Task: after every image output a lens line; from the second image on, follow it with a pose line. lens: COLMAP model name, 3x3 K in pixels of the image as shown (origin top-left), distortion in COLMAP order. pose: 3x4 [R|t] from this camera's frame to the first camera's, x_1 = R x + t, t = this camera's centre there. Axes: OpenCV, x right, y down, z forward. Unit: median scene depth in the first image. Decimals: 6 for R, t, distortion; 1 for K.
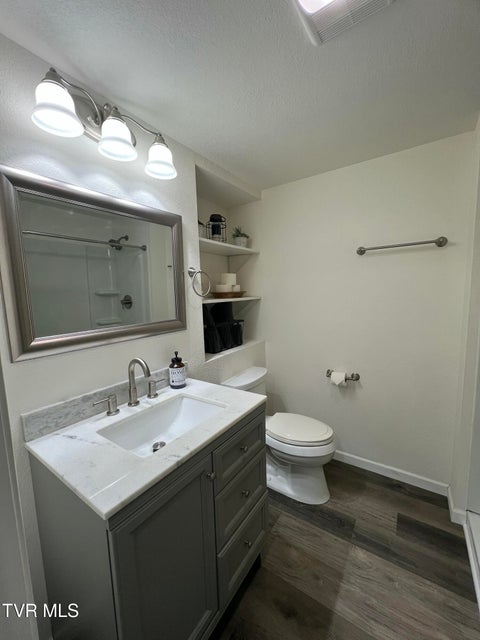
lens RADIAL K [[236.2, 0, 266.2], [0, 236.2, 319.9], [0, 0, 1]] dist [0.000100, 0.000024]
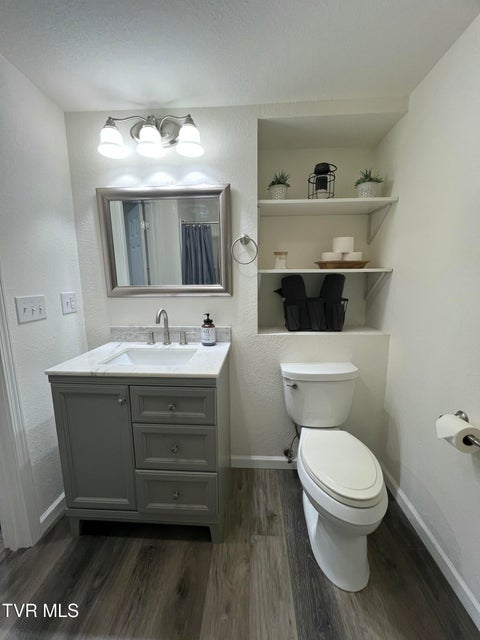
lens RADIAL K [[255.0, 0, 243.2], [0, 255.0, 318.7], [0, 0, 1]] dist [0.000573, -0.000235]
pose [[0.524673, 0.162693, -0.835613, 0.609233], [-0.102214, 0.986507, 0.127893, -0.010636], [0.845145, 0.018309, 0.534223, 0.417678]]
